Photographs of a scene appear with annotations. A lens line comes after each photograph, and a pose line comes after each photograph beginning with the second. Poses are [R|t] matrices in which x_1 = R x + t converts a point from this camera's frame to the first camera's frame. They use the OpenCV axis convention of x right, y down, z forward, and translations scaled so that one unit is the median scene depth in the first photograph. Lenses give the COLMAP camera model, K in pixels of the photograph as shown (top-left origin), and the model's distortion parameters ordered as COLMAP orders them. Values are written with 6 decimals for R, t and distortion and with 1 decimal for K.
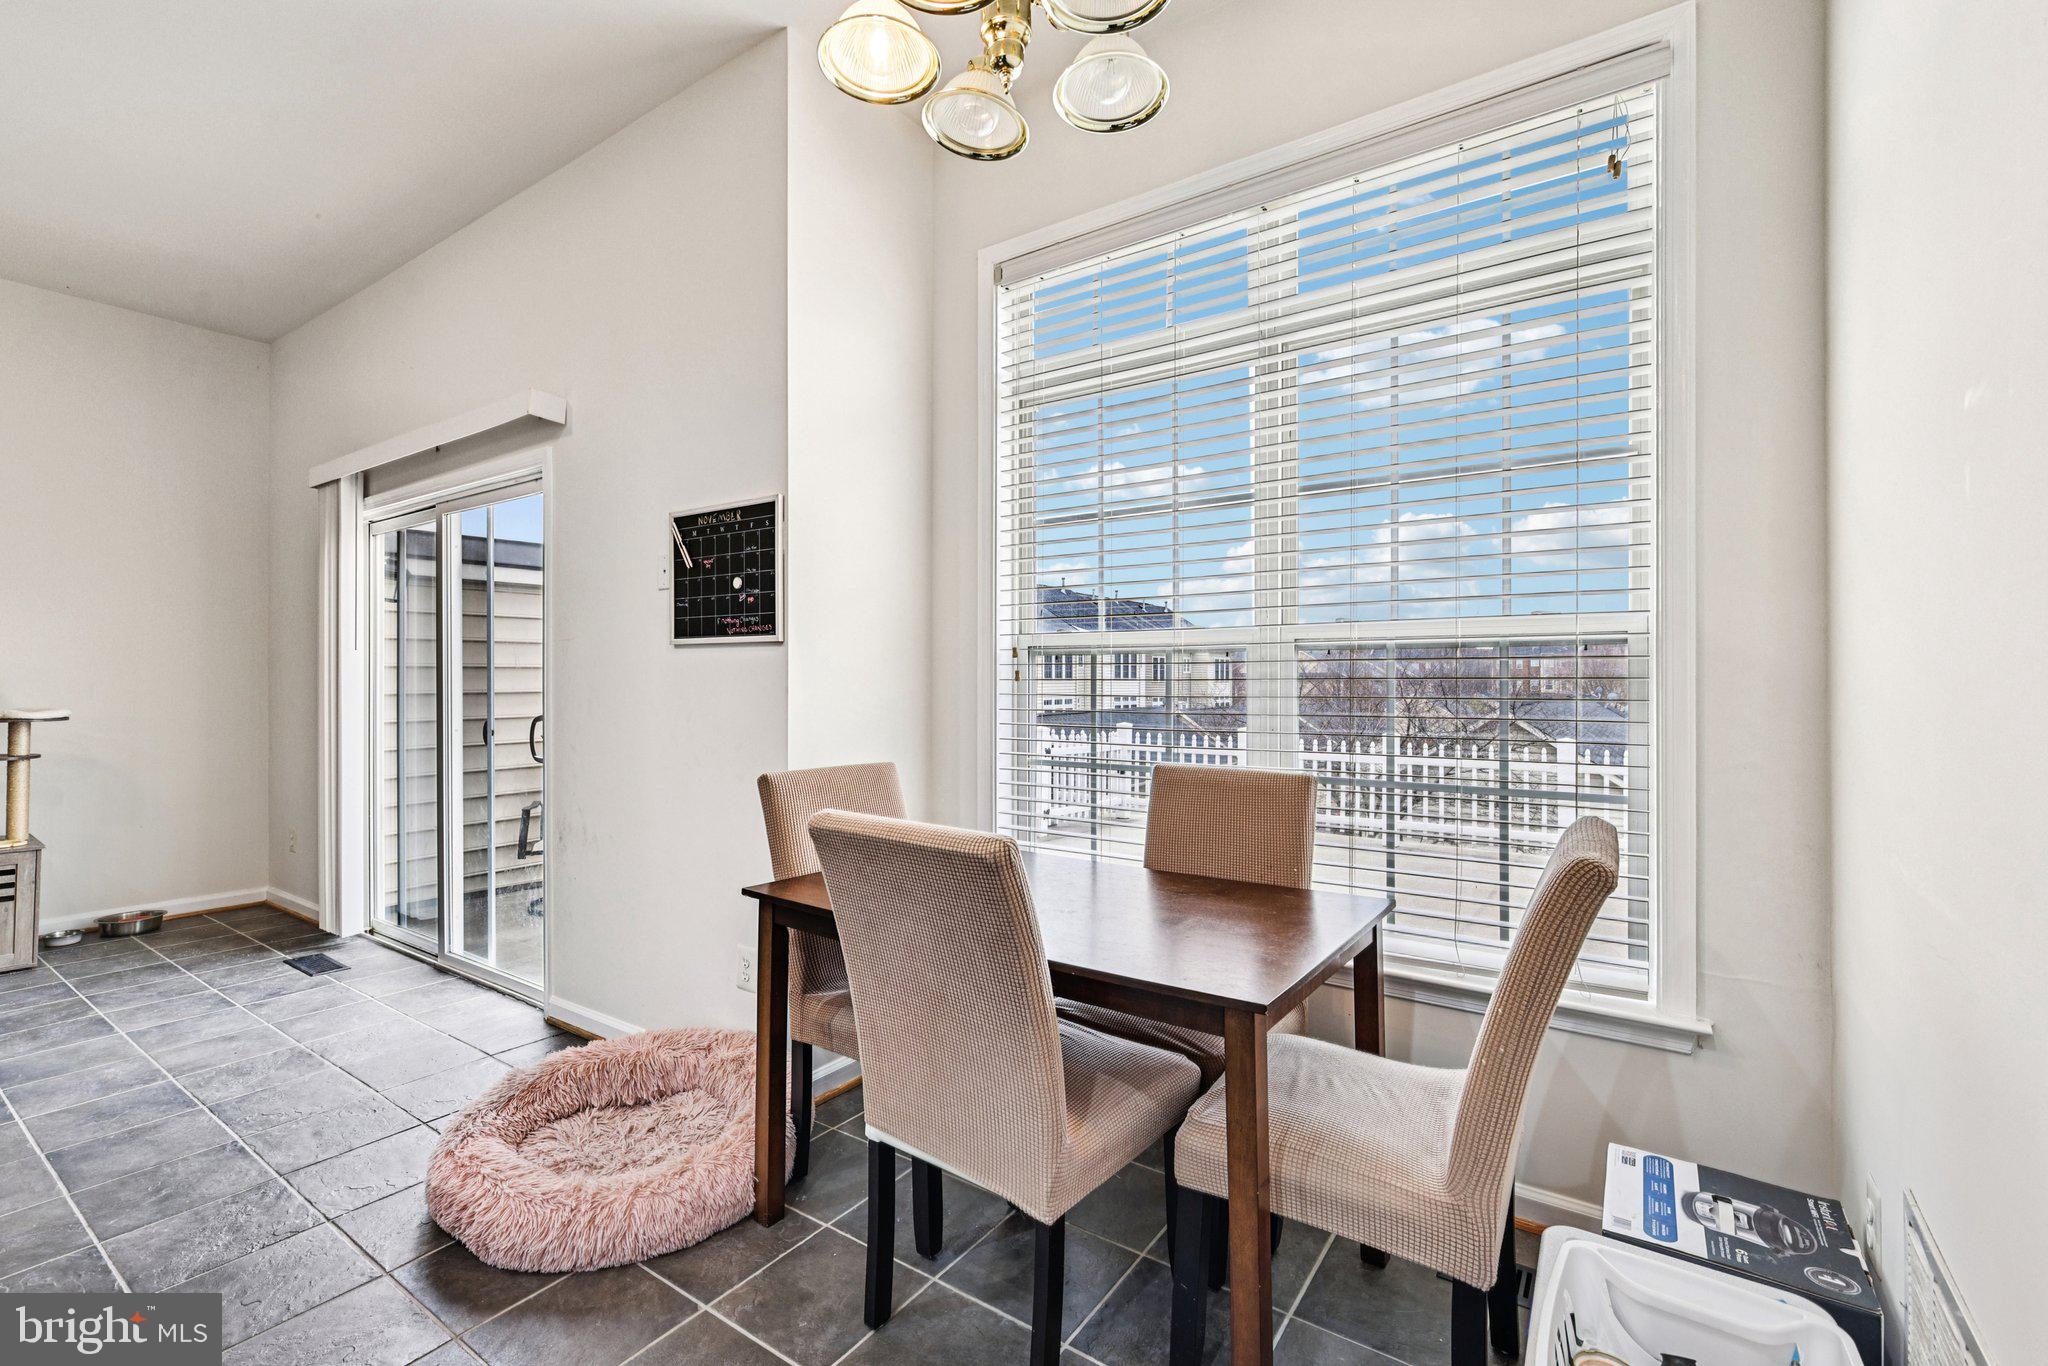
lens RADIAL K [[886.6, 0, 1023.1], [0, 886.6, 670.9], [0, 0, 1]] dist [0.001956, -0.000543]
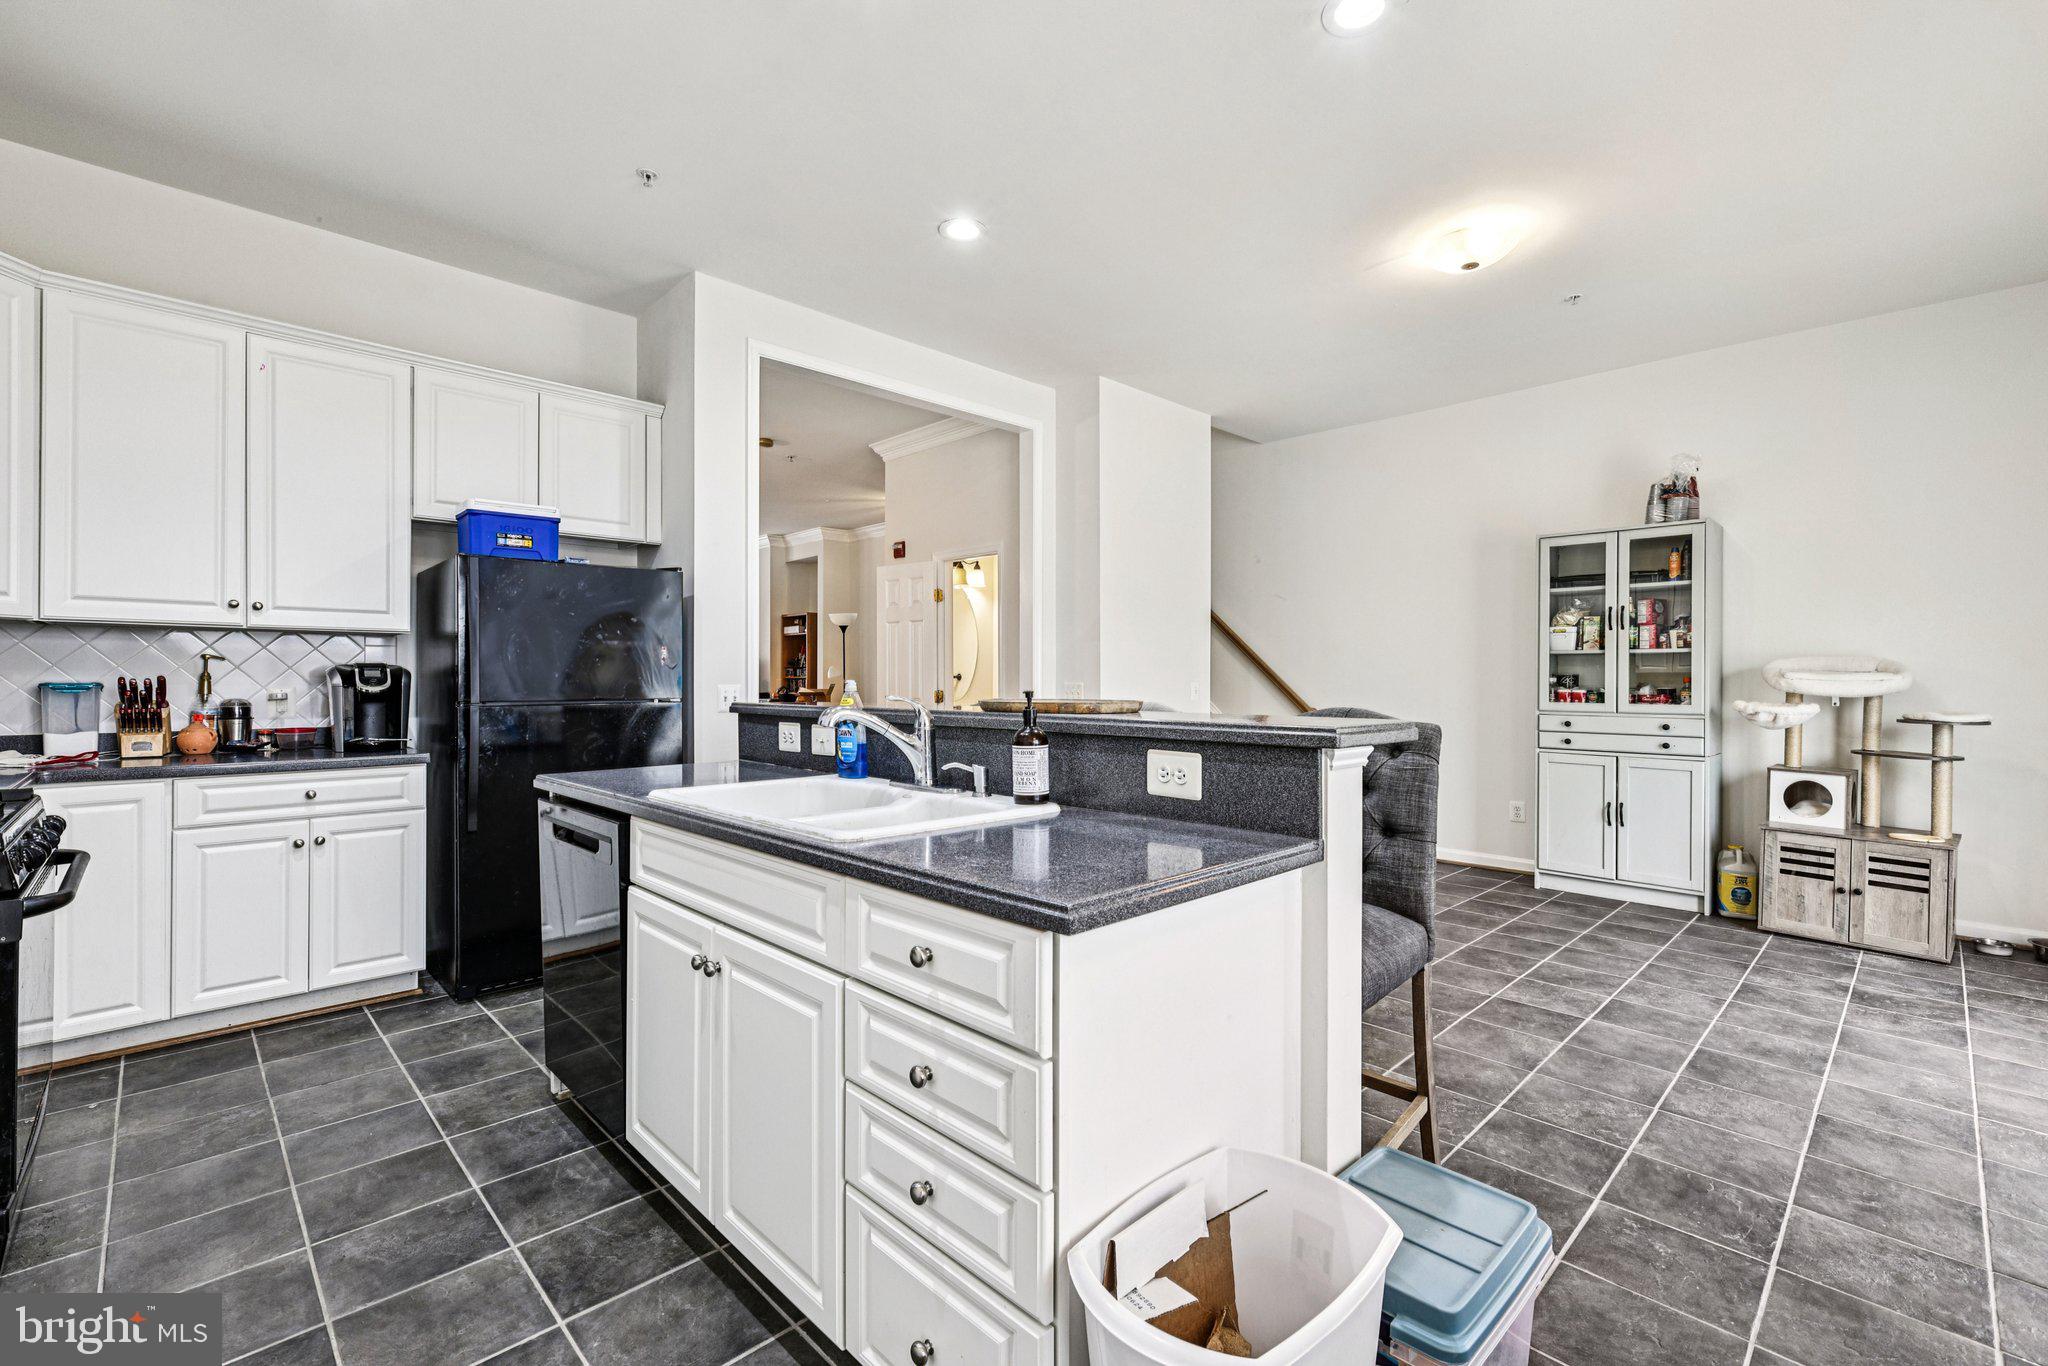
lens RADIAL K [[886.6, 0, 1021.2], [0, 886.6, 681.6], [0, 0, 1]] dist [0.001956, -0.000543]
pose [[-0.198429, 0.006122, -0.980096, 0.143083], [0.000753, 0.999981, 0.006094, 0.000552], [0.980115, 0.000471, -0.198430, 0.210606]]
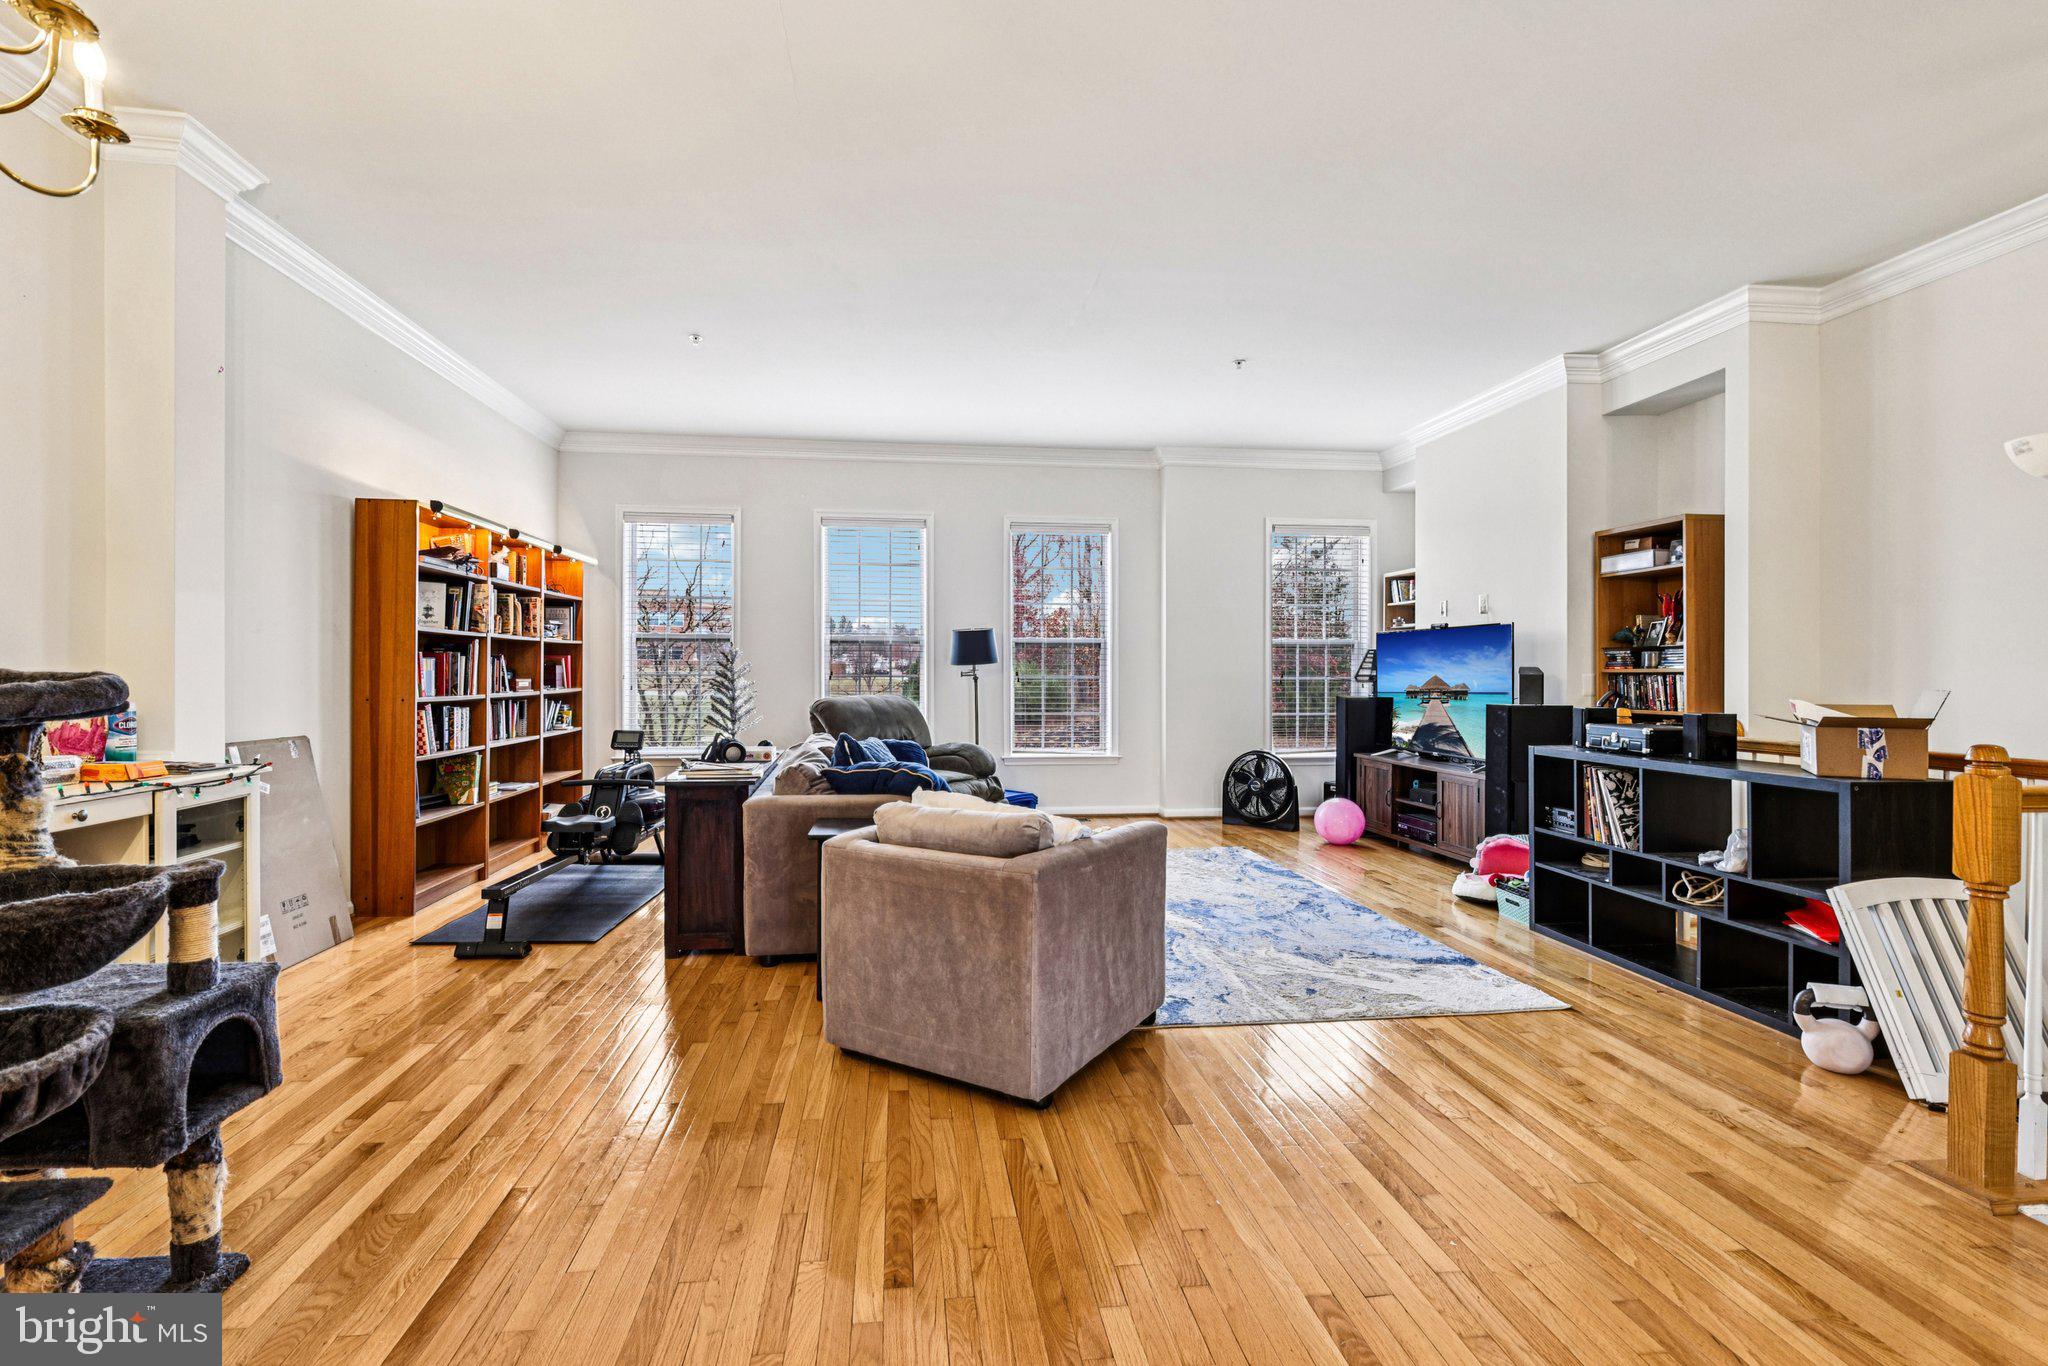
lens RADIAL K [[886.6, 0, 982.3], [0, 886.6, 673.2], [0, 0, 1]] dist [0.001956, -0.000543]
pose [[-0.749400, 0.003090, -0.662110, -1.550630], [-0.001082, 0.999982, 0.005892, 0.000731], [0.662116, 0.005132, -0.749383, -1.193586]]
